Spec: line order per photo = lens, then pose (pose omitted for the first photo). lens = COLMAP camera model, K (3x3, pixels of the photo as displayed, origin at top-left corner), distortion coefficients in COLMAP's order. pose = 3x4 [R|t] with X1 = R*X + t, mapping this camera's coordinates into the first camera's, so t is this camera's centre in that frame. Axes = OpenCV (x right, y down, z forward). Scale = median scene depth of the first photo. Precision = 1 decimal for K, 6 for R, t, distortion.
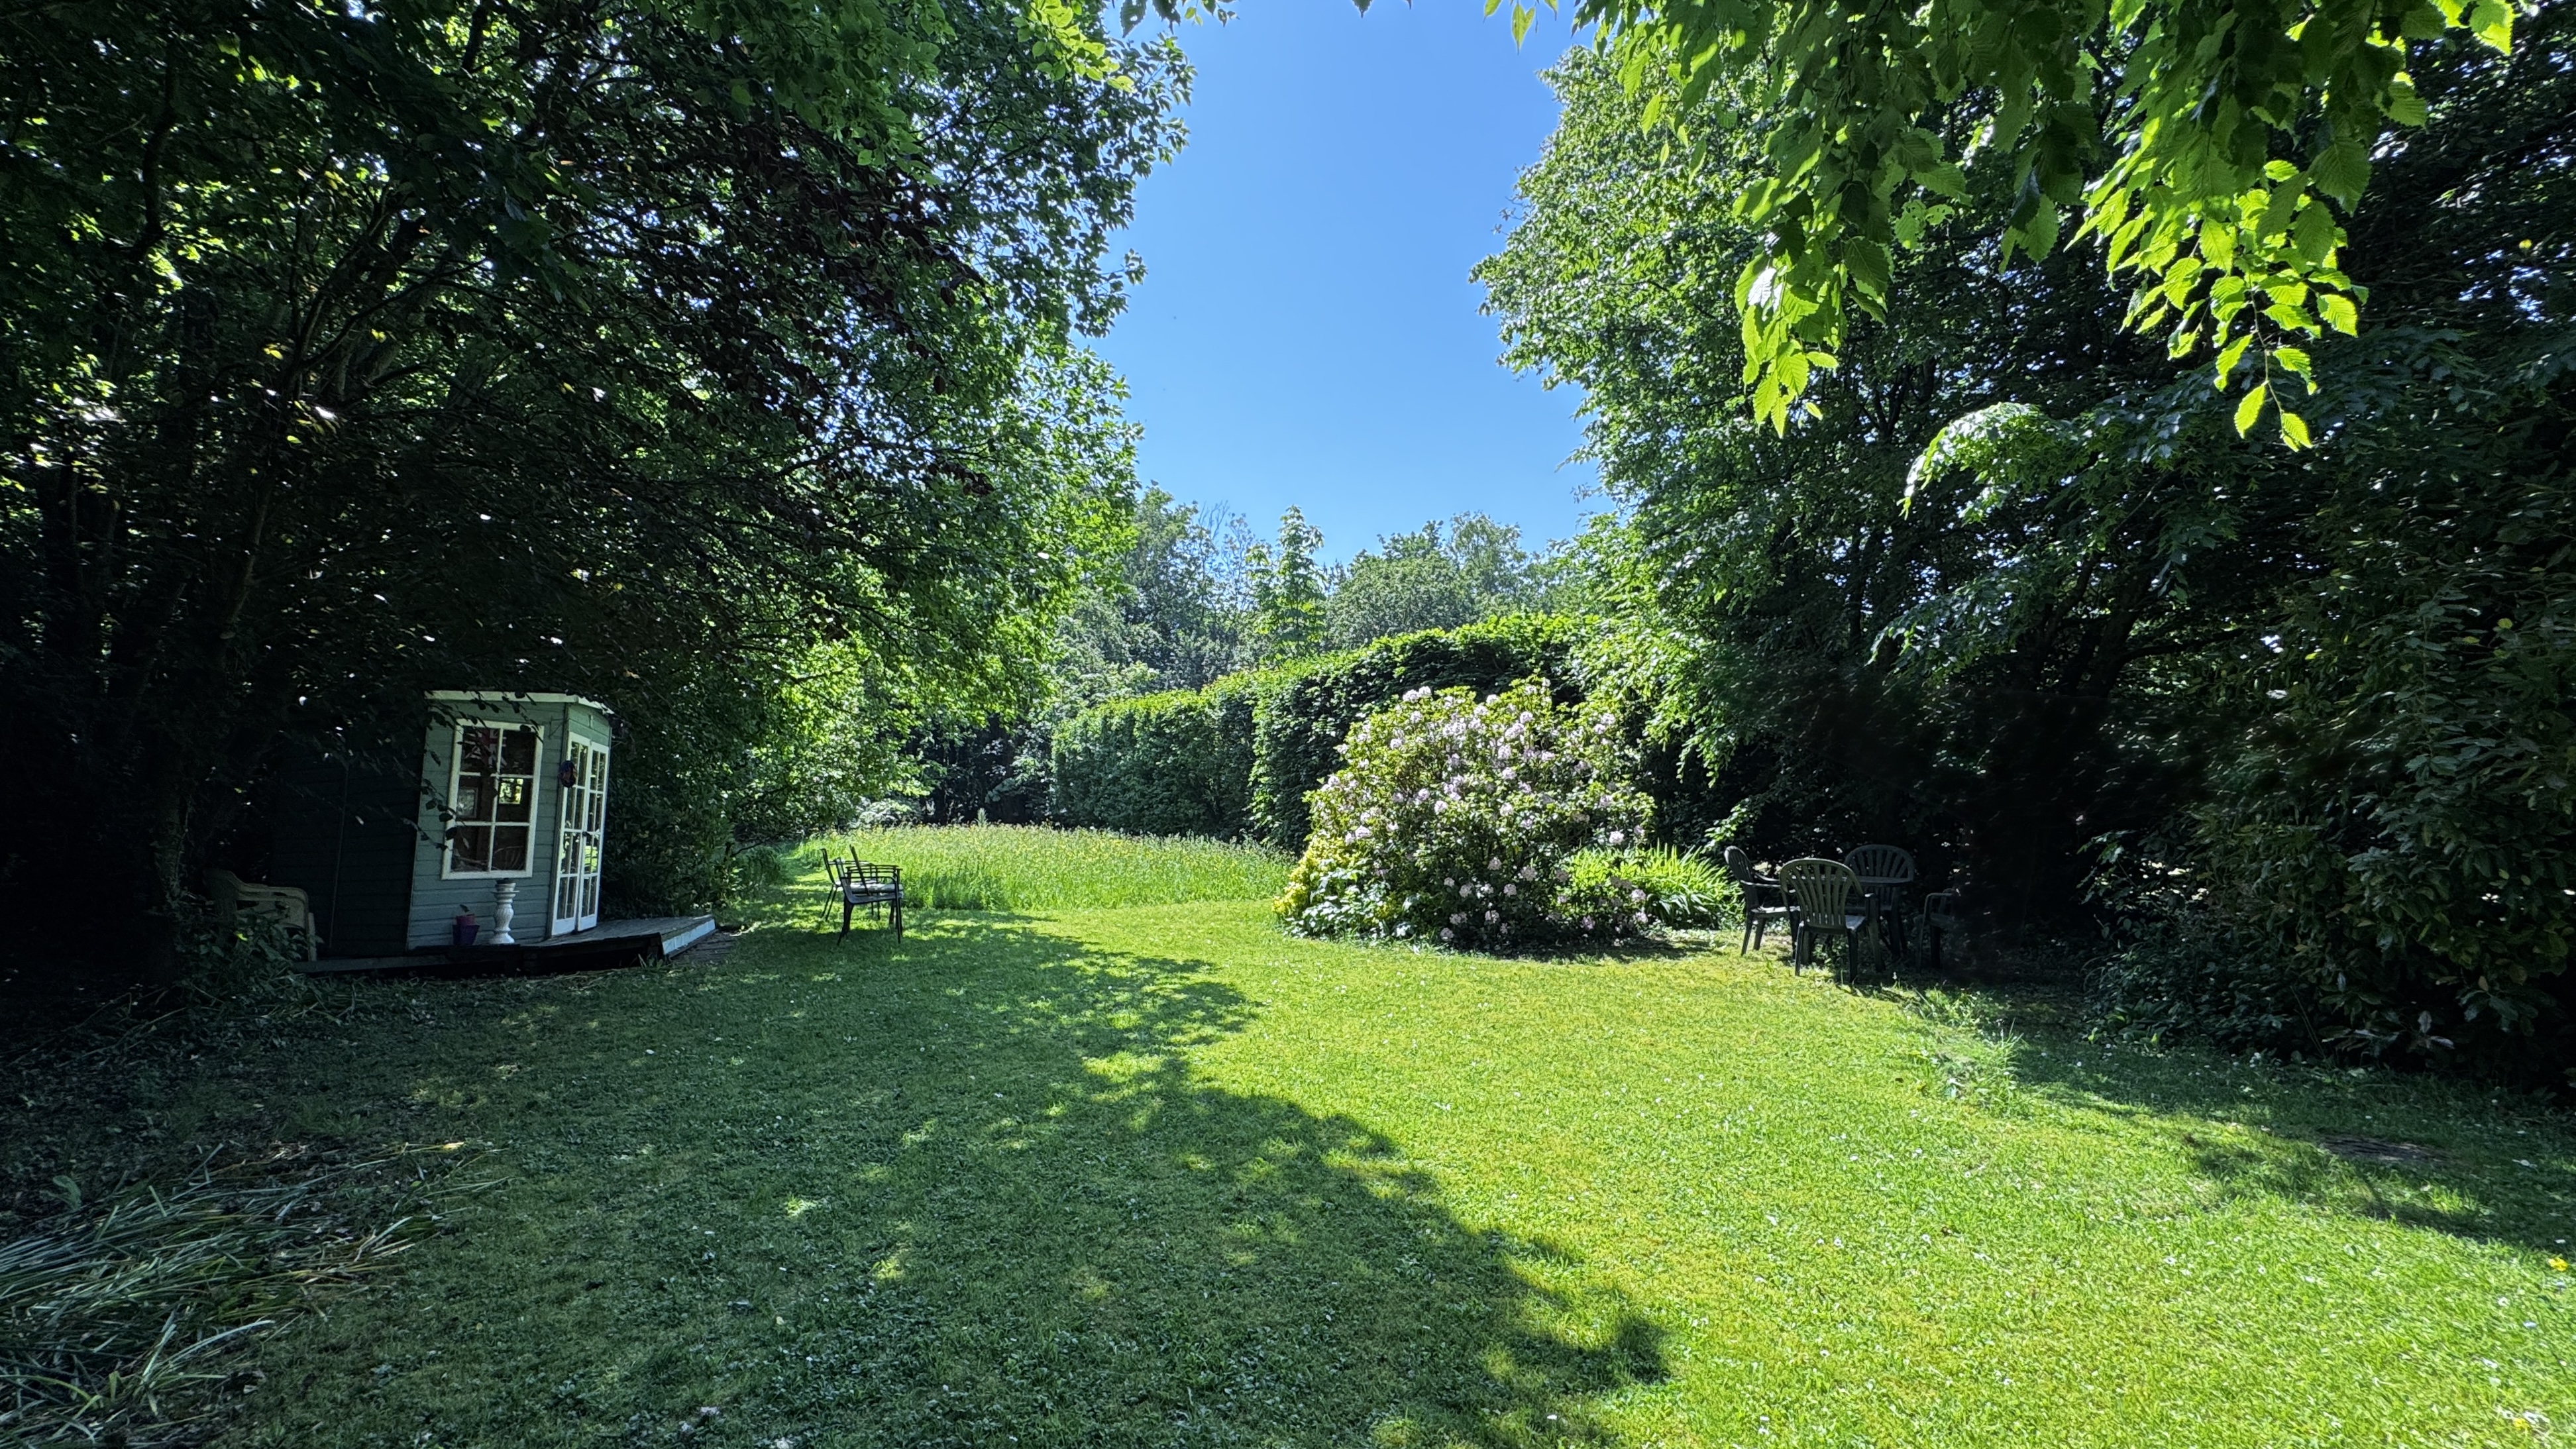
lens RADIAL K [[1021.8, 0, 1288.0], [0, 1021.8, 724.5], [0, 0, 1]] dist [-0.000839, -0.000461]
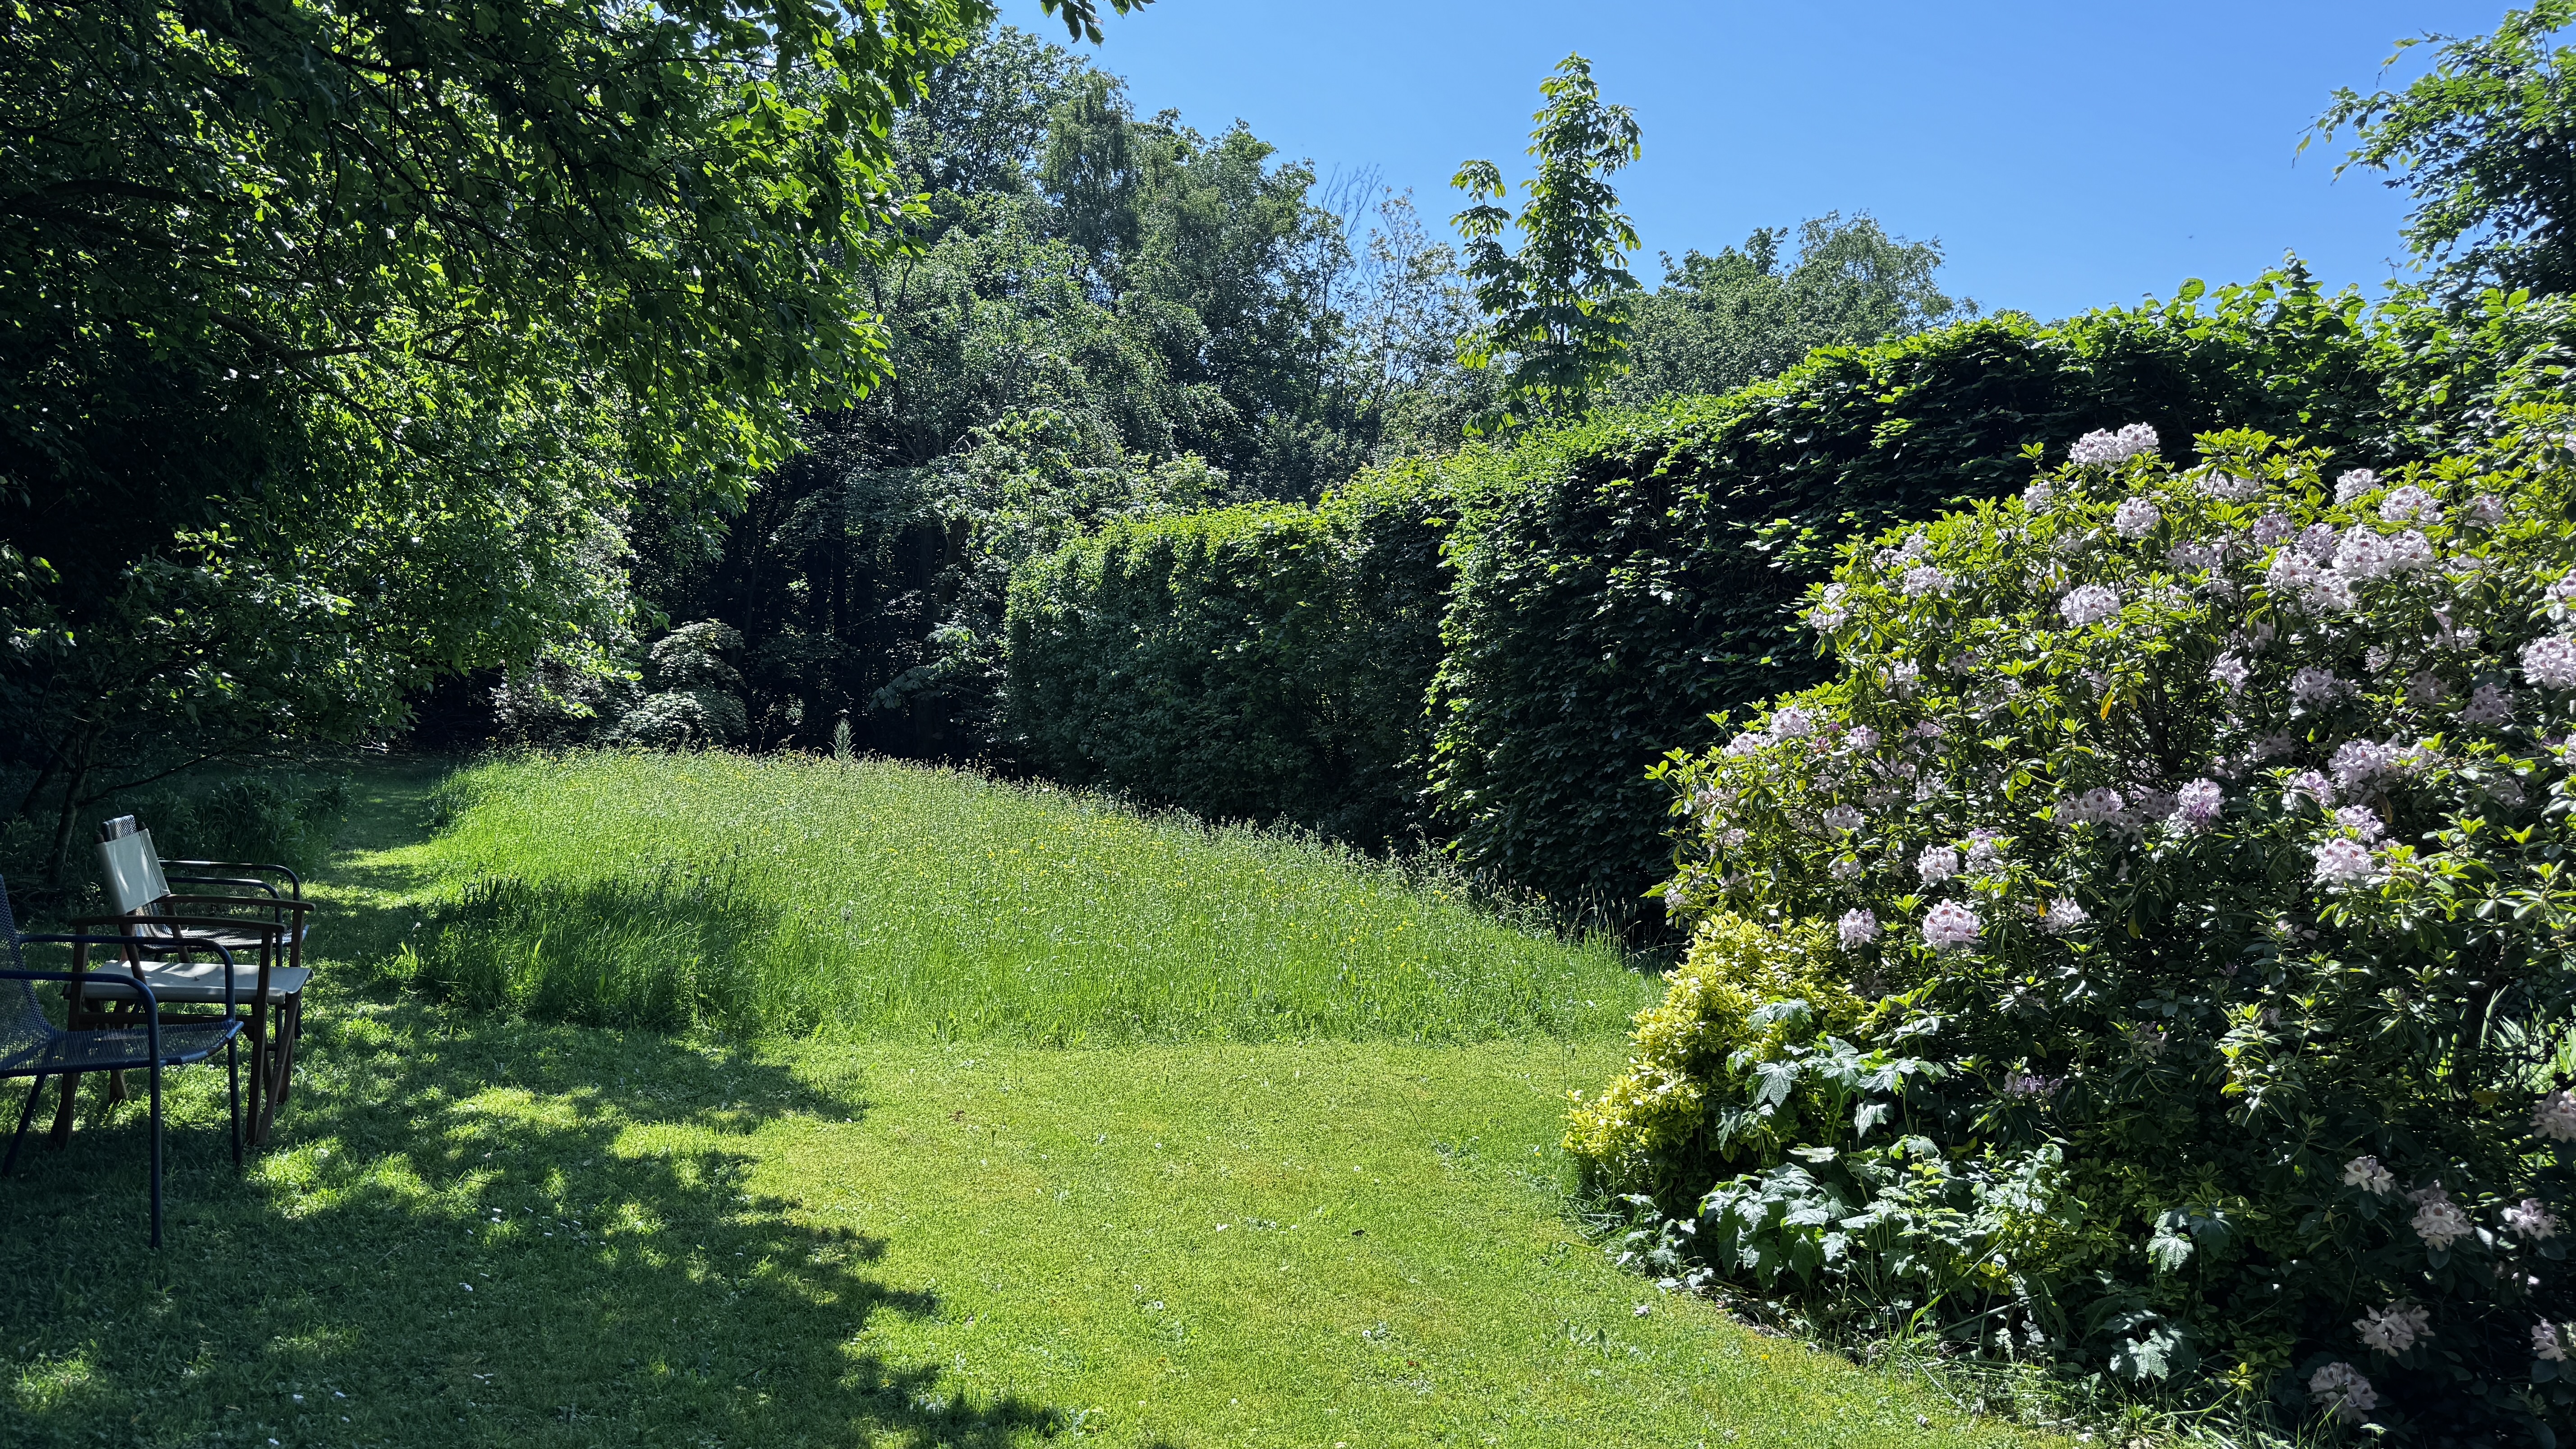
lens RADIAL K [[1786.7, 0, 1288.0], [0, 1786.7, 724.5], [0, 0, 1]] dist [0.000808, -0.001101]
pose [[0.994046, 0.069724, -0.083734, -0.030343], [-0.063875, 0.995456, 0.070620, 0.014476], [0.088278, -0.064851, 0.993983, 0.244327]]
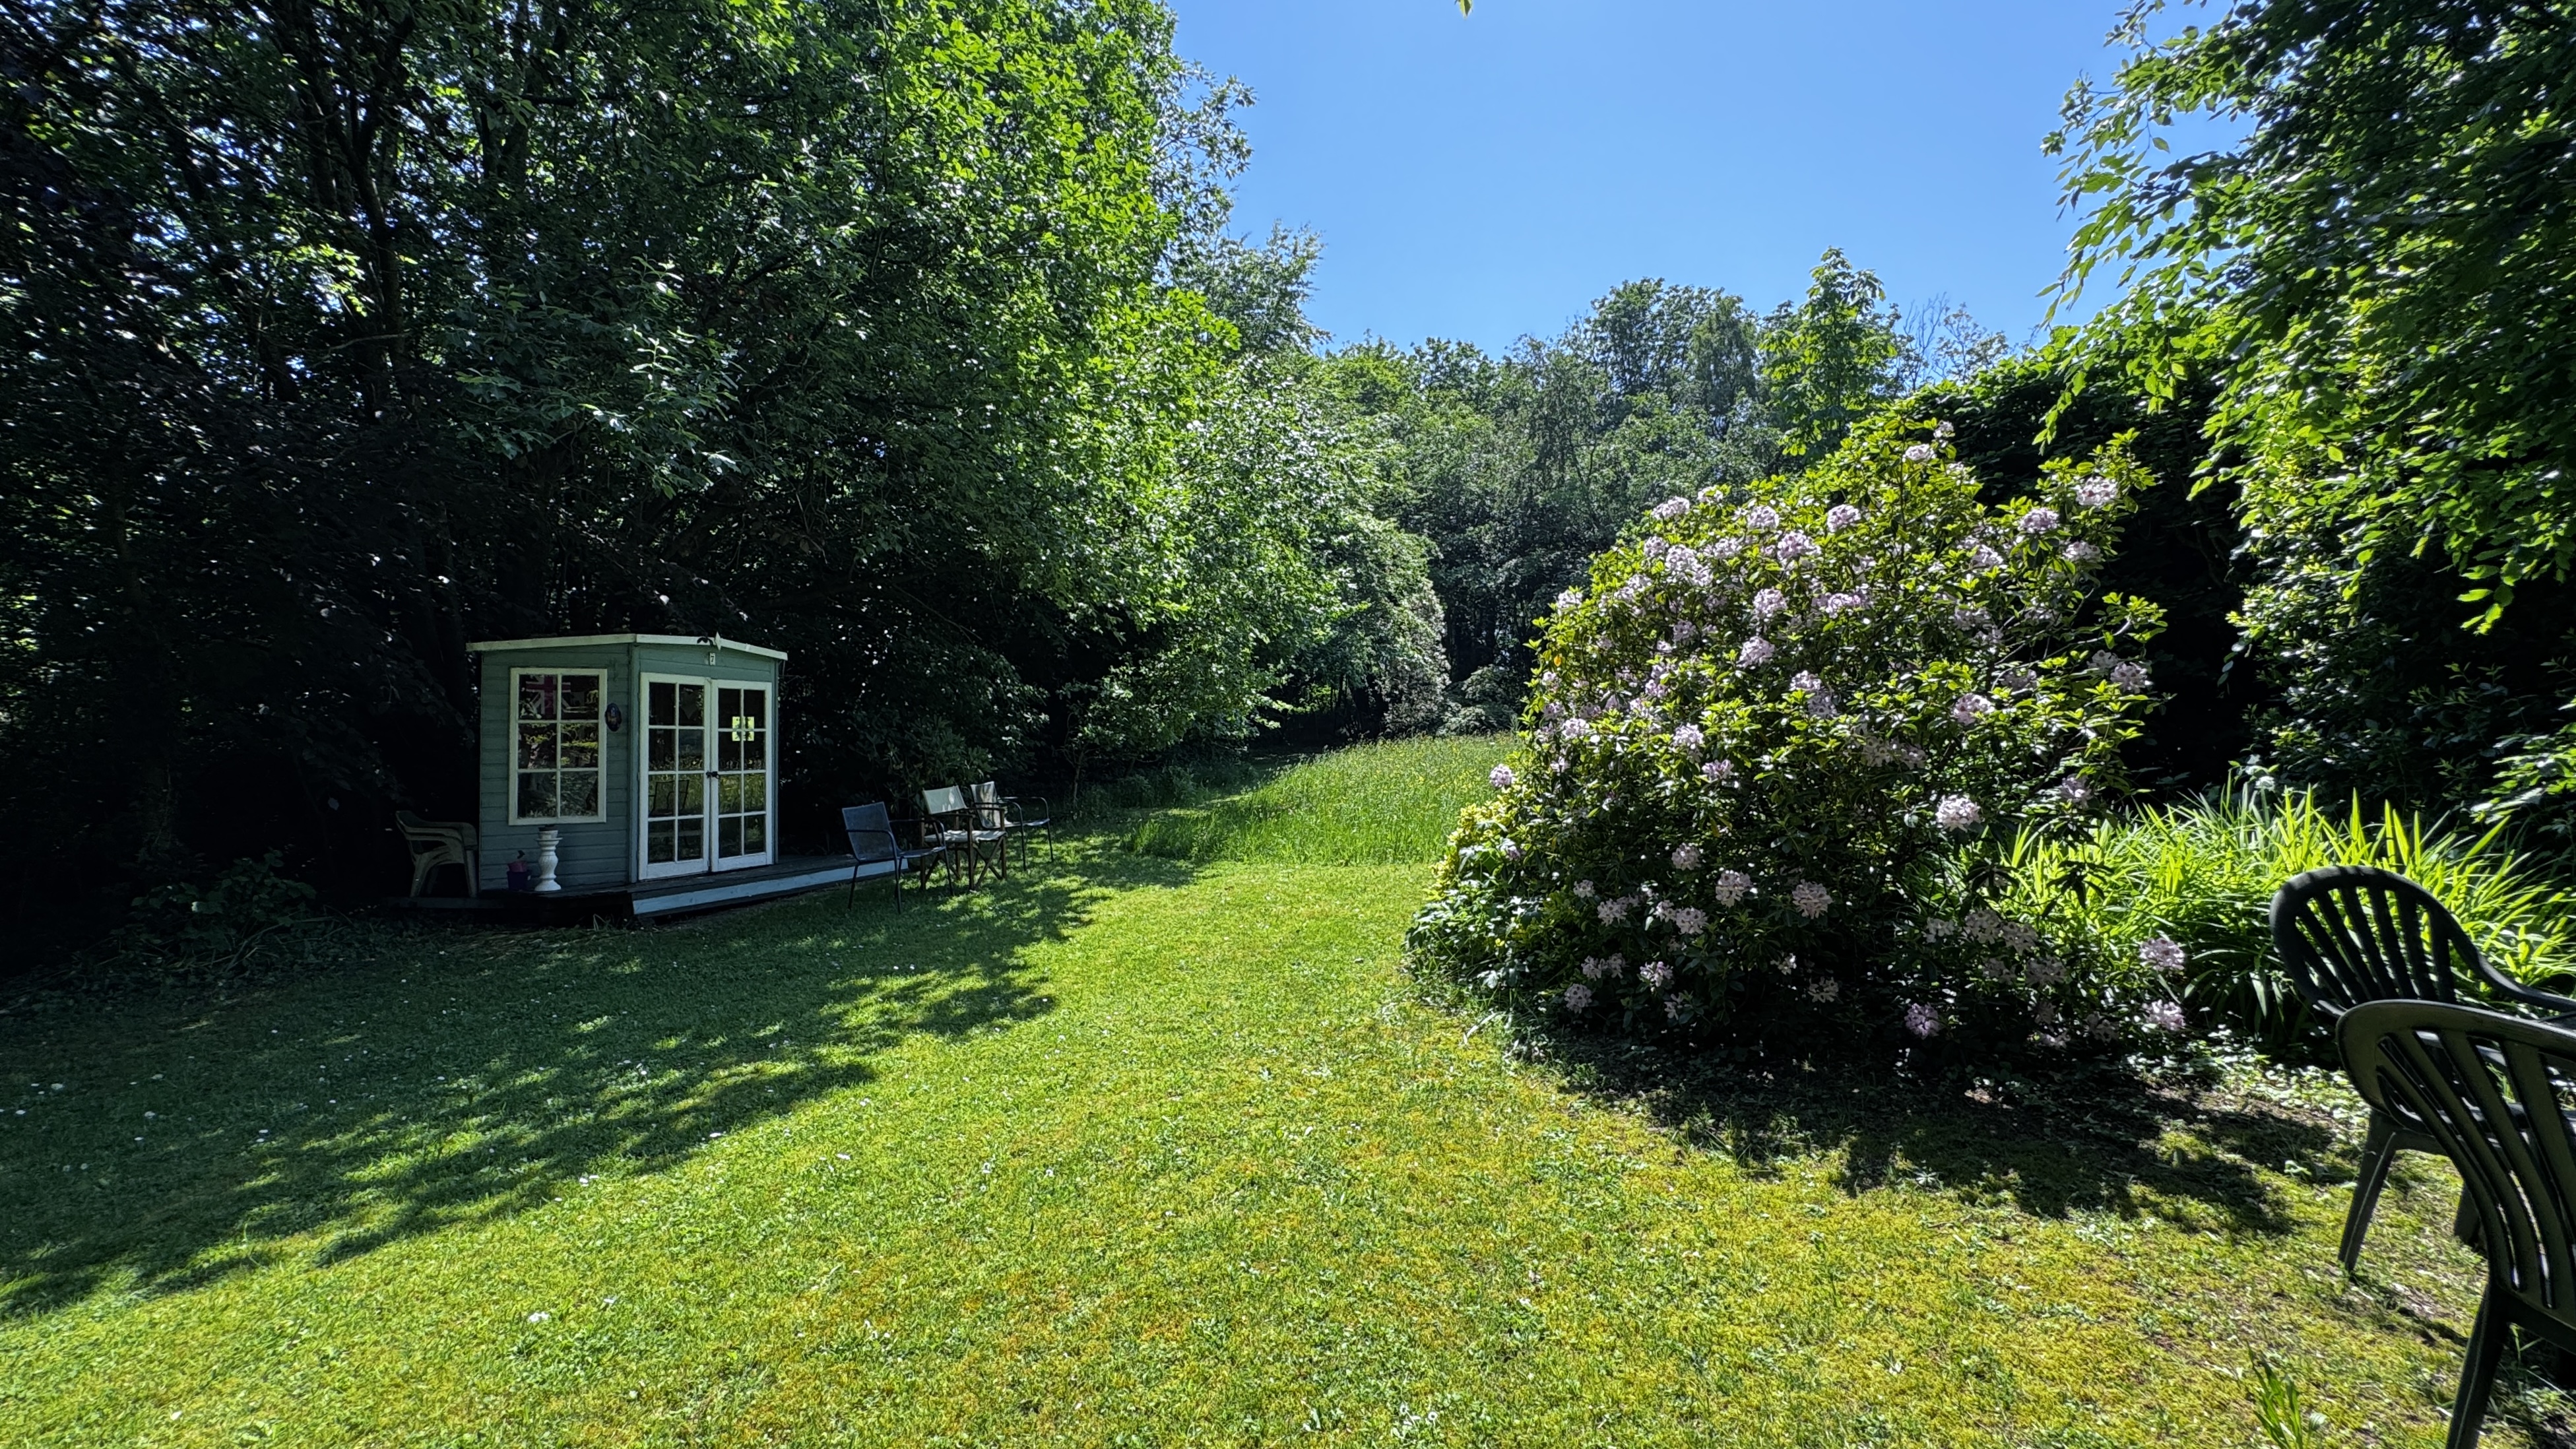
lens RADIAL K [[1021.8, 0, 1288.0], [0, 1021.8, 724.5], [0, 0, 1]] dist [-0.000839, -0.000461]
pose [[0.787277, -0.020296, -0.616265, 0.150070], [0.082168, 0.993997, 0.072234, 0.014349], [0.611099, -0.107505, 0.784219, 0.241180]]
